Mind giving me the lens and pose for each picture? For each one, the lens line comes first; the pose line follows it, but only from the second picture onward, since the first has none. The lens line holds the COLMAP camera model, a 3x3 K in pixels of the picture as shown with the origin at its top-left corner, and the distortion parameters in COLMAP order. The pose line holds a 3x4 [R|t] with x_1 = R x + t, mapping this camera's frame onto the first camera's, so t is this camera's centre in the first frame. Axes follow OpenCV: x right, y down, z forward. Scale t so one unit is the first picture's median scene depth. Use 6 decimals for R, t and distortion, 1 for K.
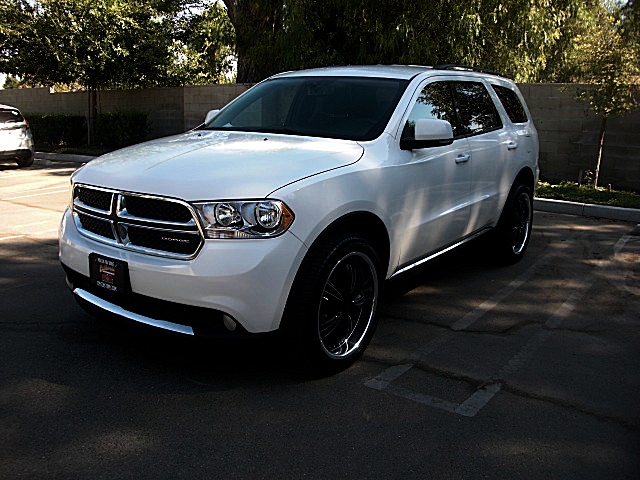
lens RADIAL K [[622.0, 0, 319.2], [0, 622.0, 235.2], [0, 0, 1]] dist [-0.128653, 0.000000]
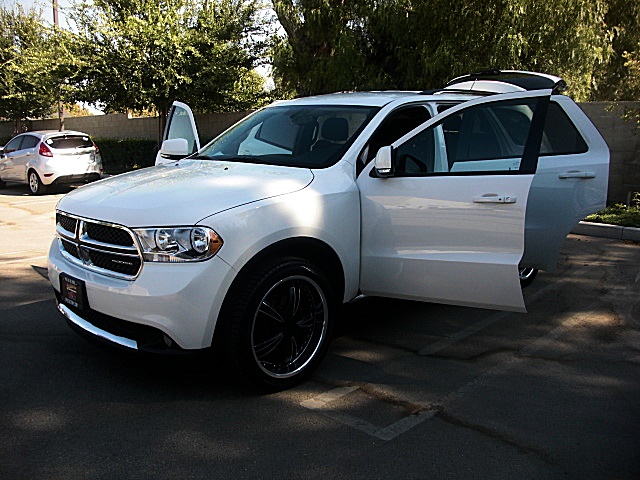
lens RADIAL K [[622.0, 0, 320.6], [0, 622.0, 242.8], [0, 0, 1]] dist [-0.128653, 0.000000]
pose [[0.988816, 0.007555, -0.148948, 0.244523], [-0.010500, 0.999764, -0.018994, -0.008662], [0.148770, 0.020346, 0.988663, -0.025474]]
